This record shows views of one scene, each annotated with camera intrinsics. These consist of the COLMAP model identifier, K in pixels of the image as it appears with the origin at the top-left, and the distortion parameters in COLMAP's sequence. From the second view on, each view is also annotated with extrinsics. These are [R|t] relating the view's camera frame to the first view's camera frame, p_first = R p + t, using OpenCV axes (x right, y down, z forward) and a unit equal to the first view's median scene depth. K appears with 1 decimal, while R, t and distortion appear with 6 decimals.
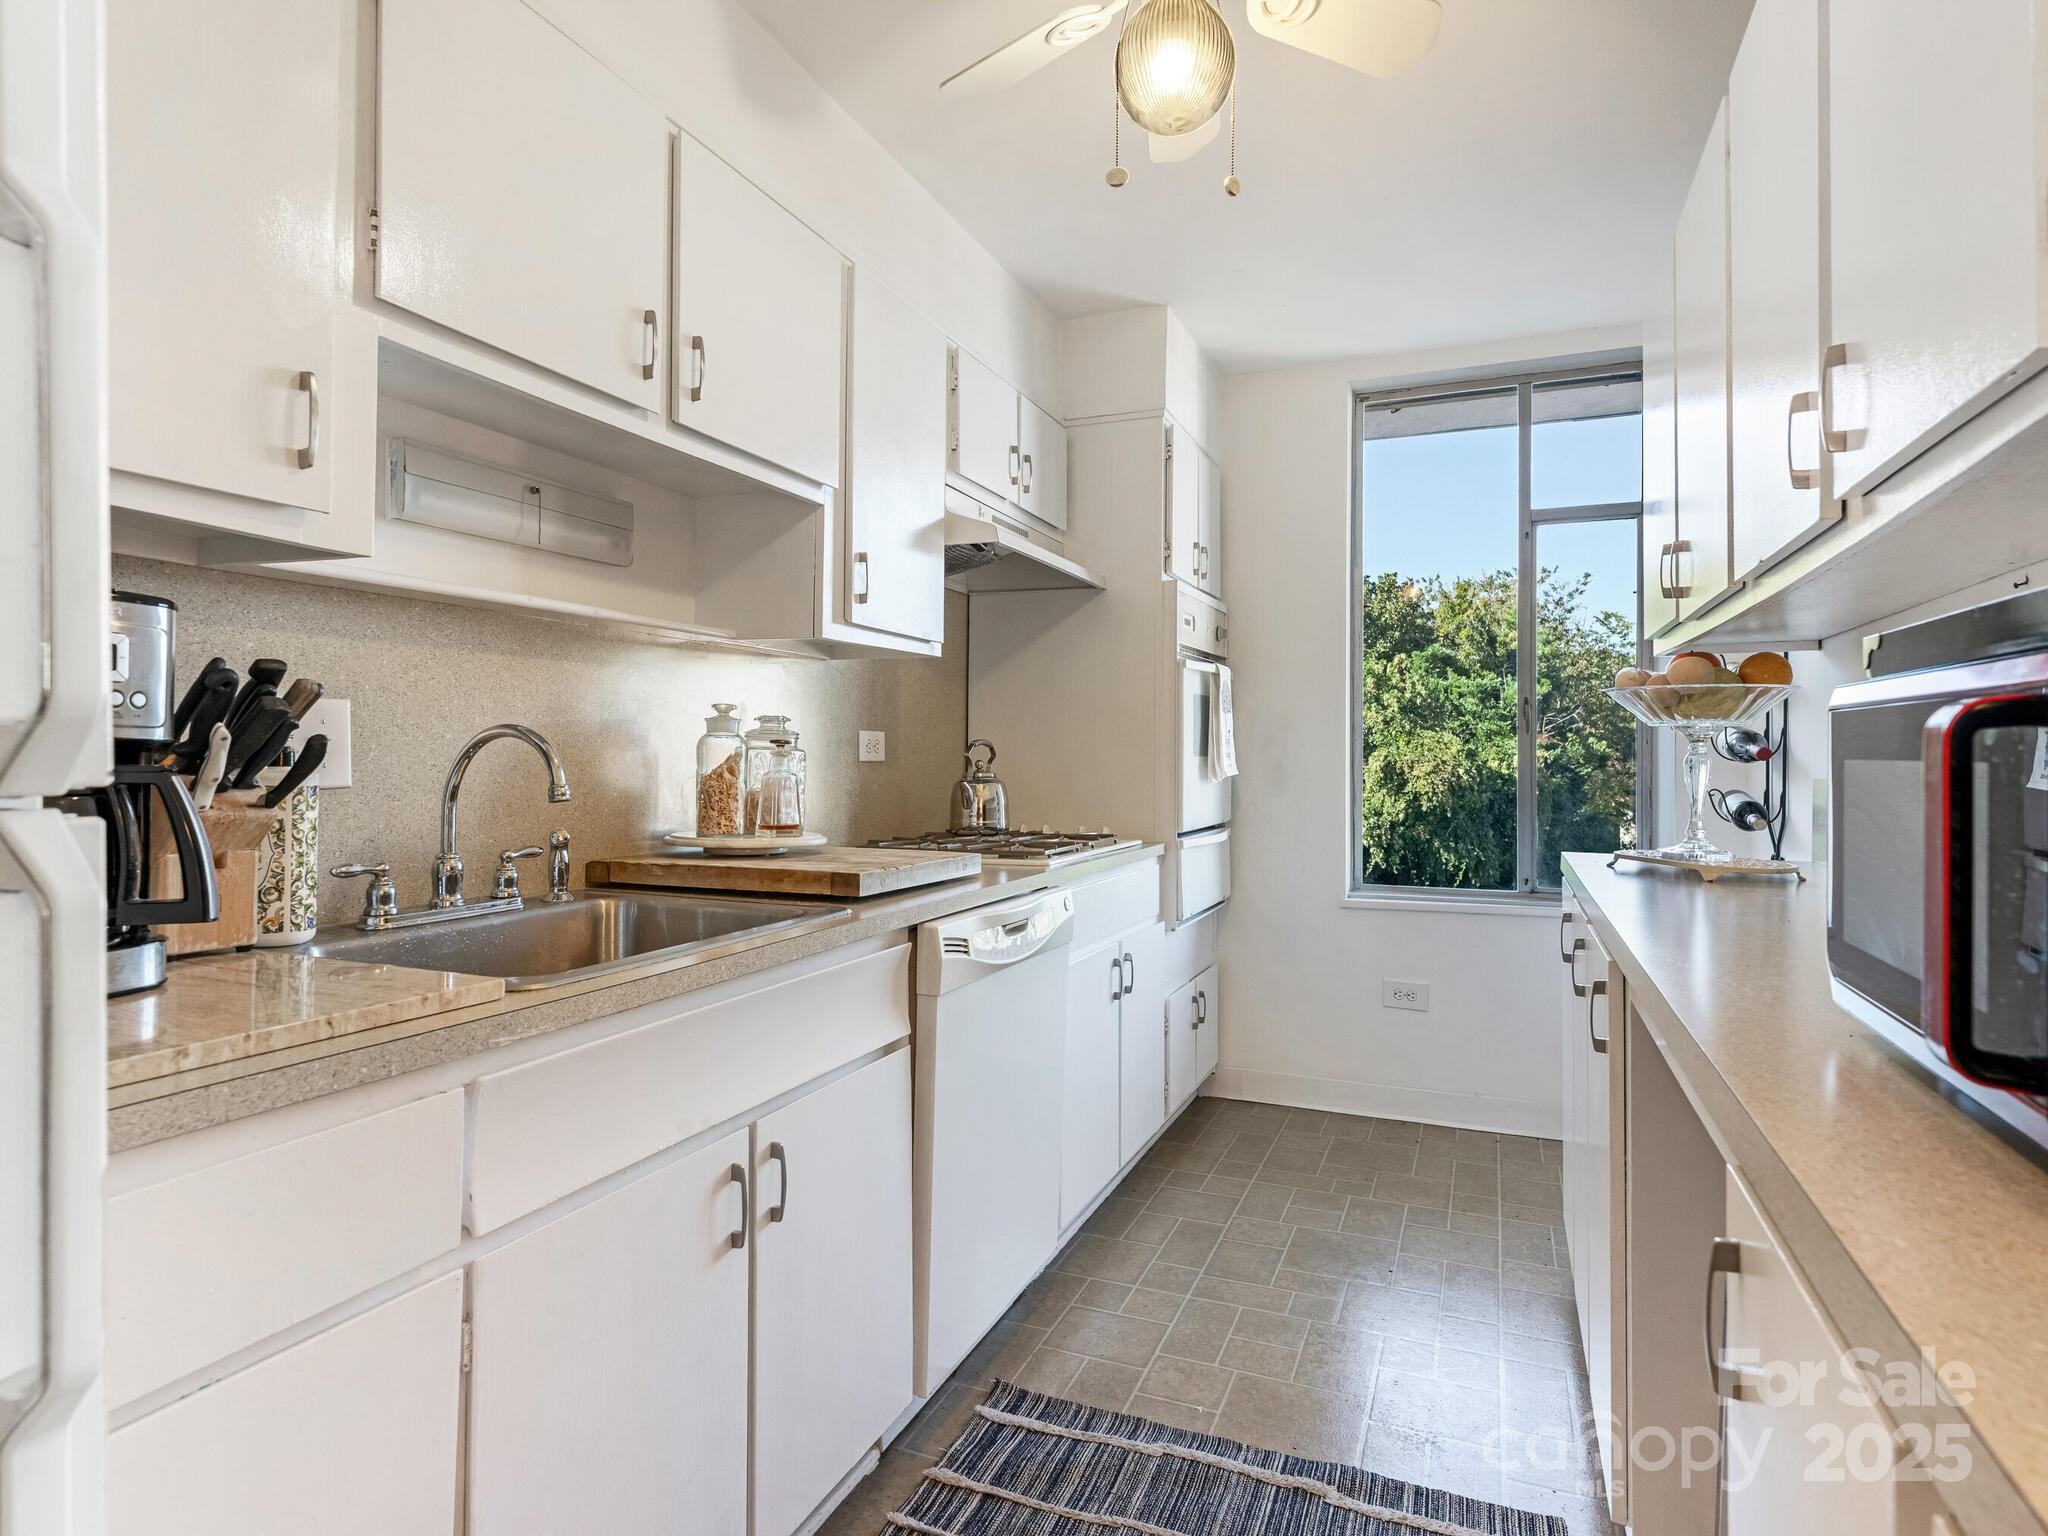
lens RADIAL K [[1112.2, 0, 1036.6], [0, 1112.2, 746.7], [0, 0, 1]] dist [0.010827, -0.000664]
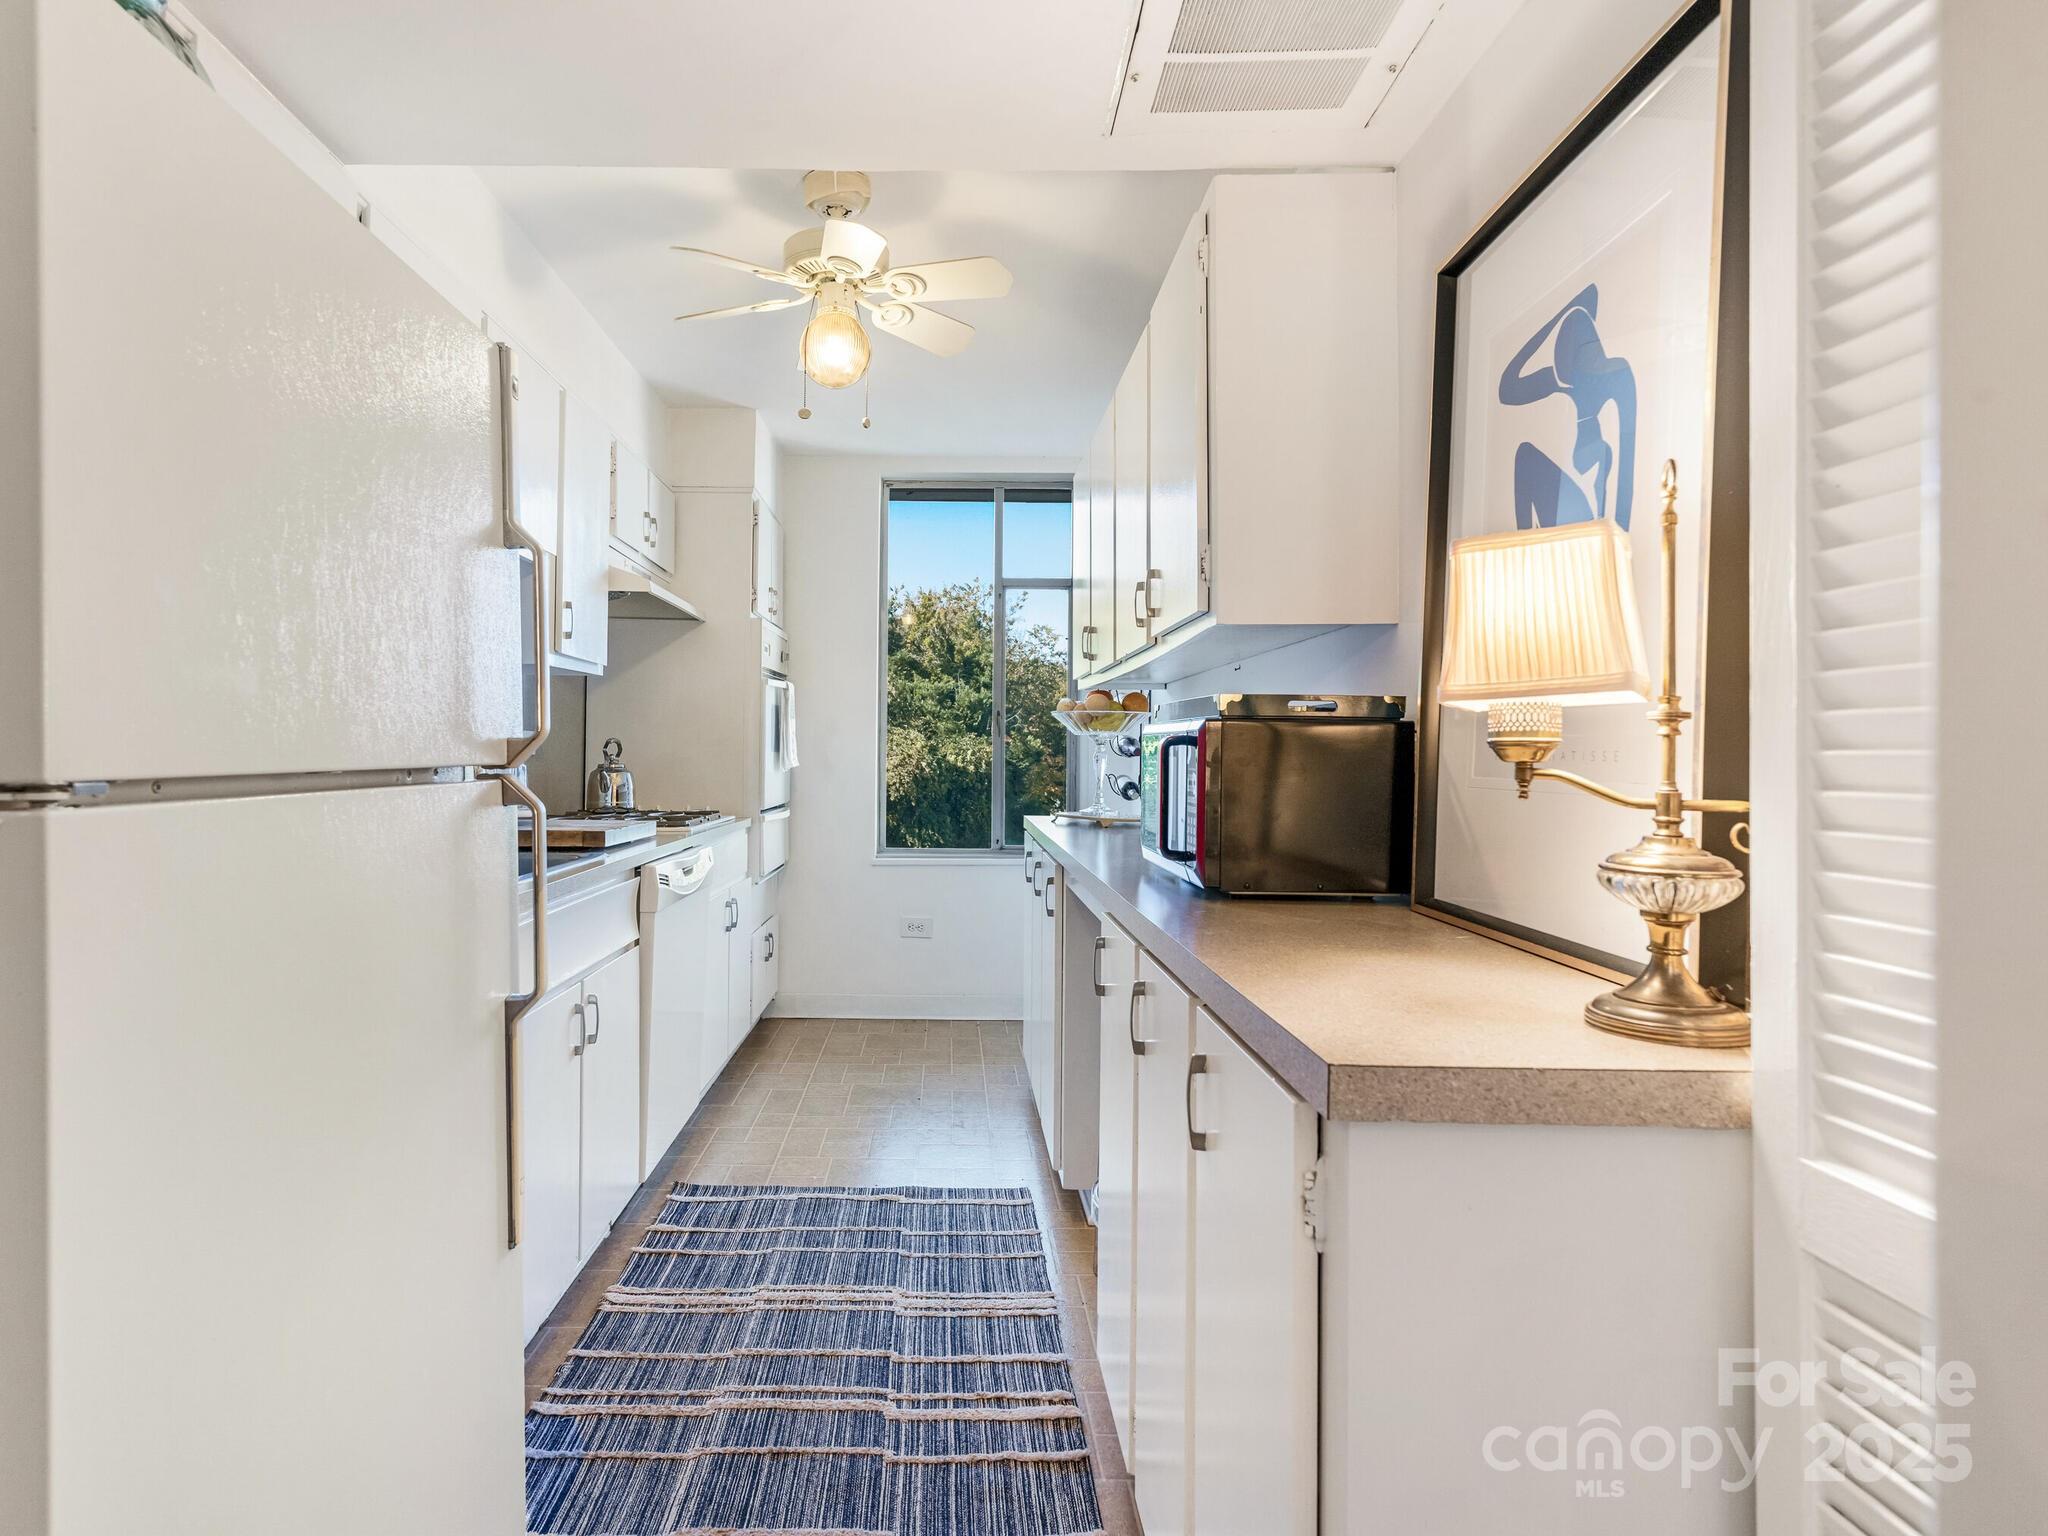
lens RADIAL K [[1112.2, 0, 961.6], [0, 1112.2, 753.4], [0, 0, 1]] dist [0.010827, -0.000664]
pose [[0.920148, 0.003262, 0.391556, -0.187521], [-0.007643, 0.999924, 0.009631, -0.004266], [-0.391495, -0.011855, 0.920104, -0.336397]]
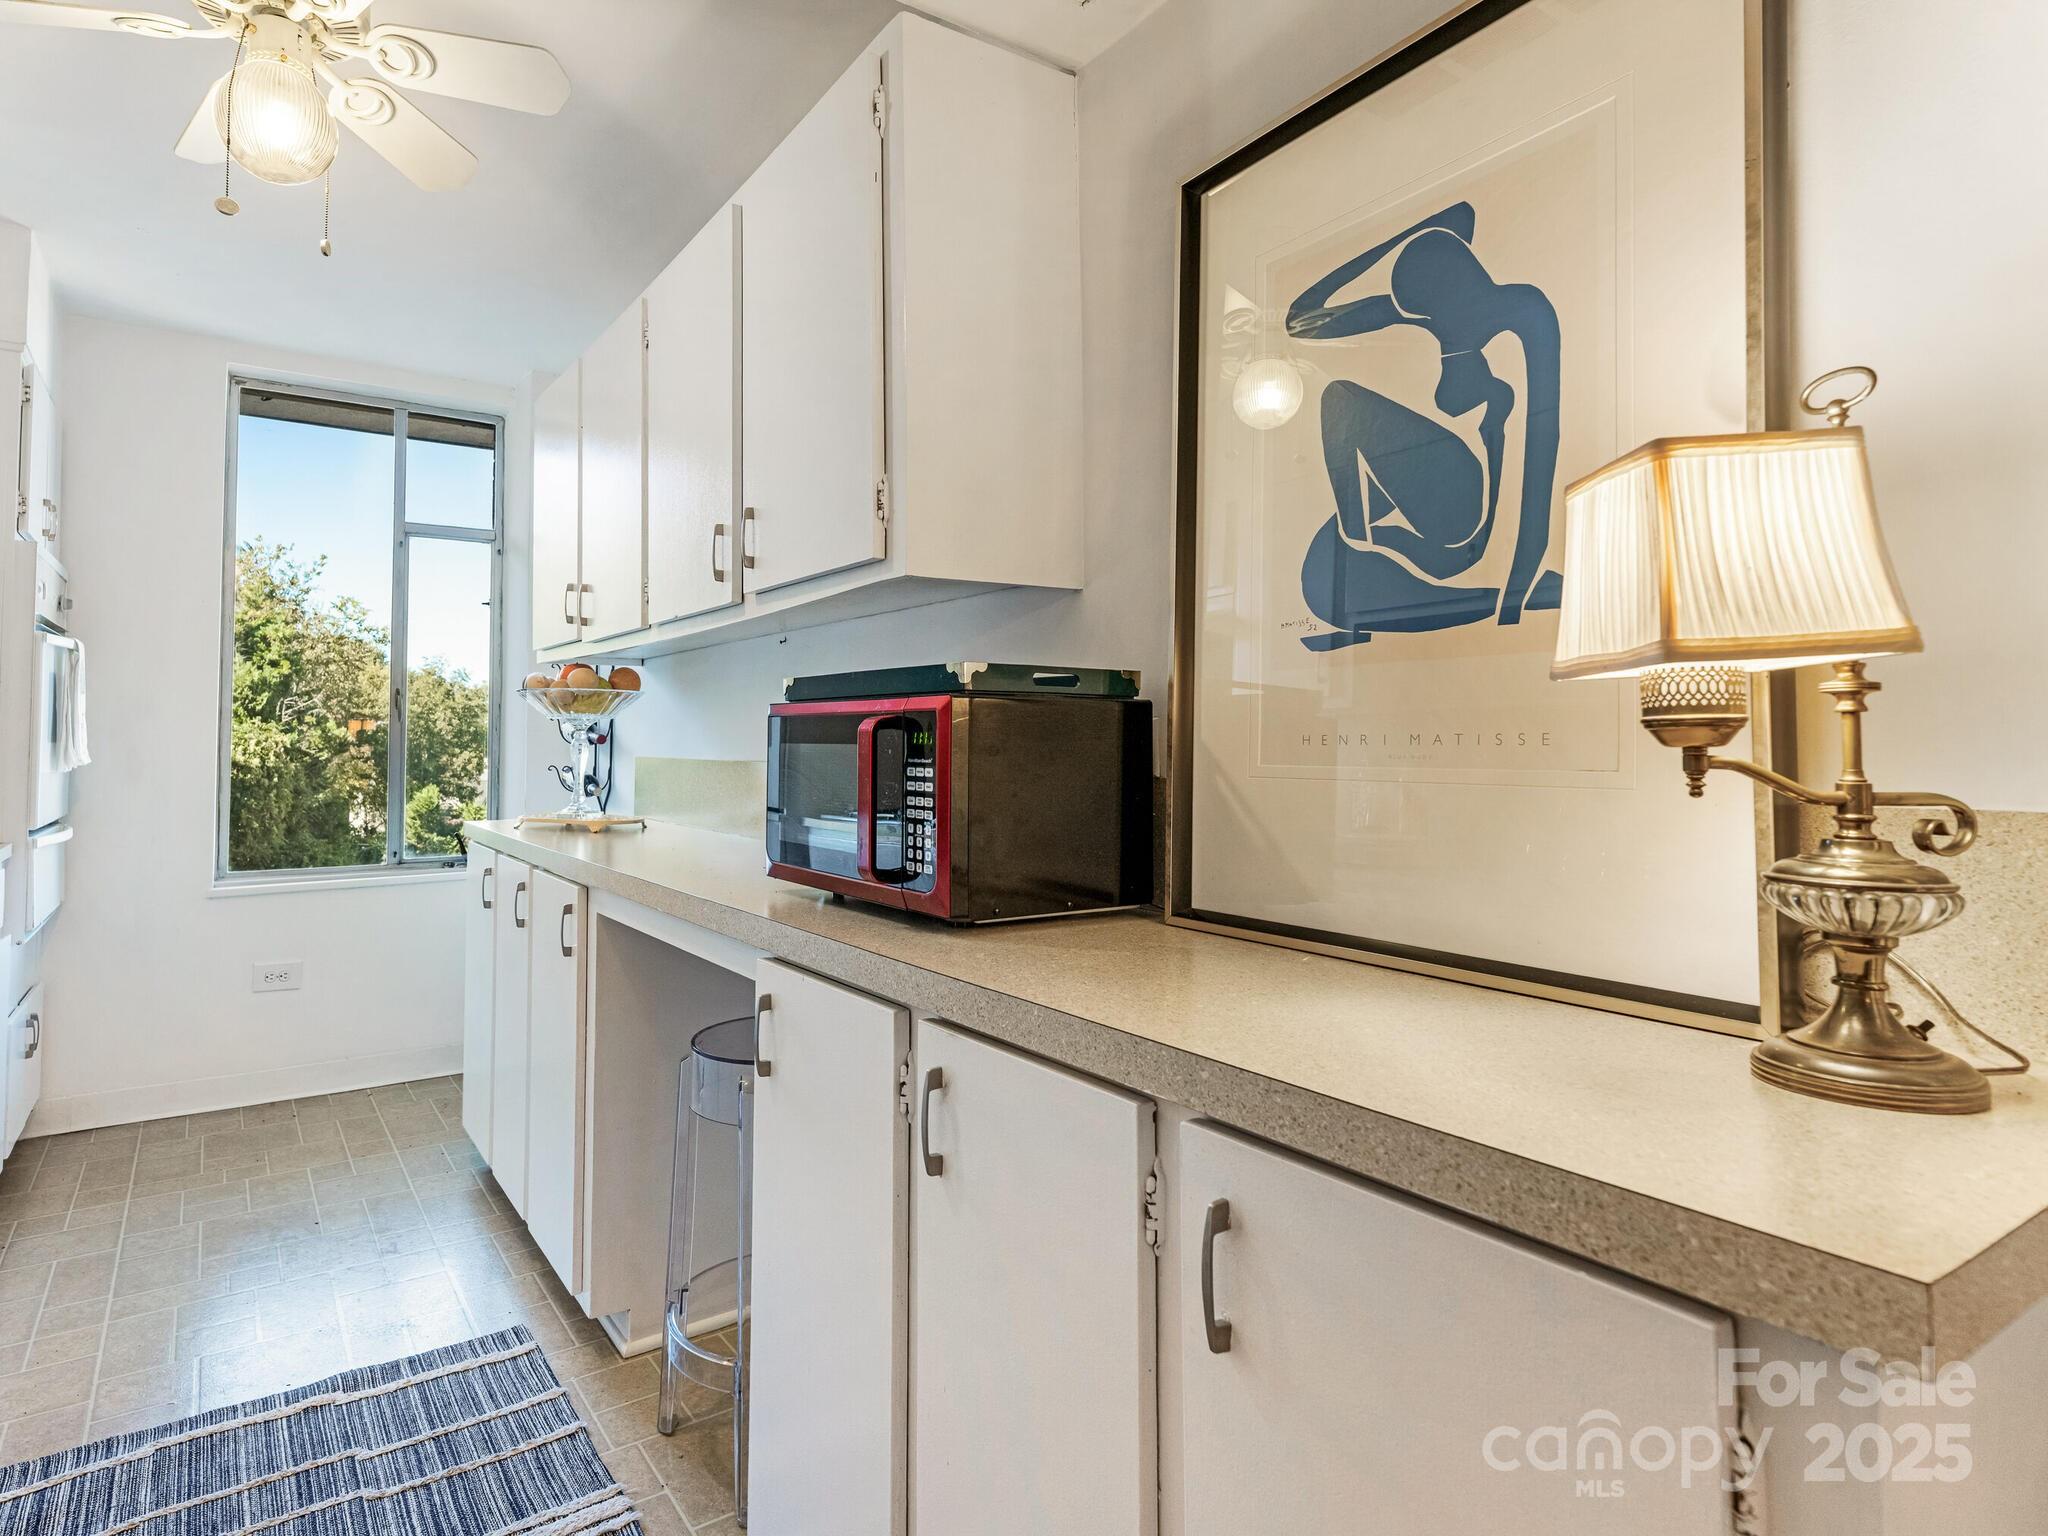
lens RADIAL K [[1112.2, 0, 917.4], [0, 1112.2, 706.7], [0, 0, 1]] dist [0.010827, -0.000664]
pose [[0.577029, 0.022459, 0.816414, -0.208872], [-0.004592, 0.999695, -0.024255, -0.001721], [-0.816710, 0.010247, 0.576957, -0.083061]]
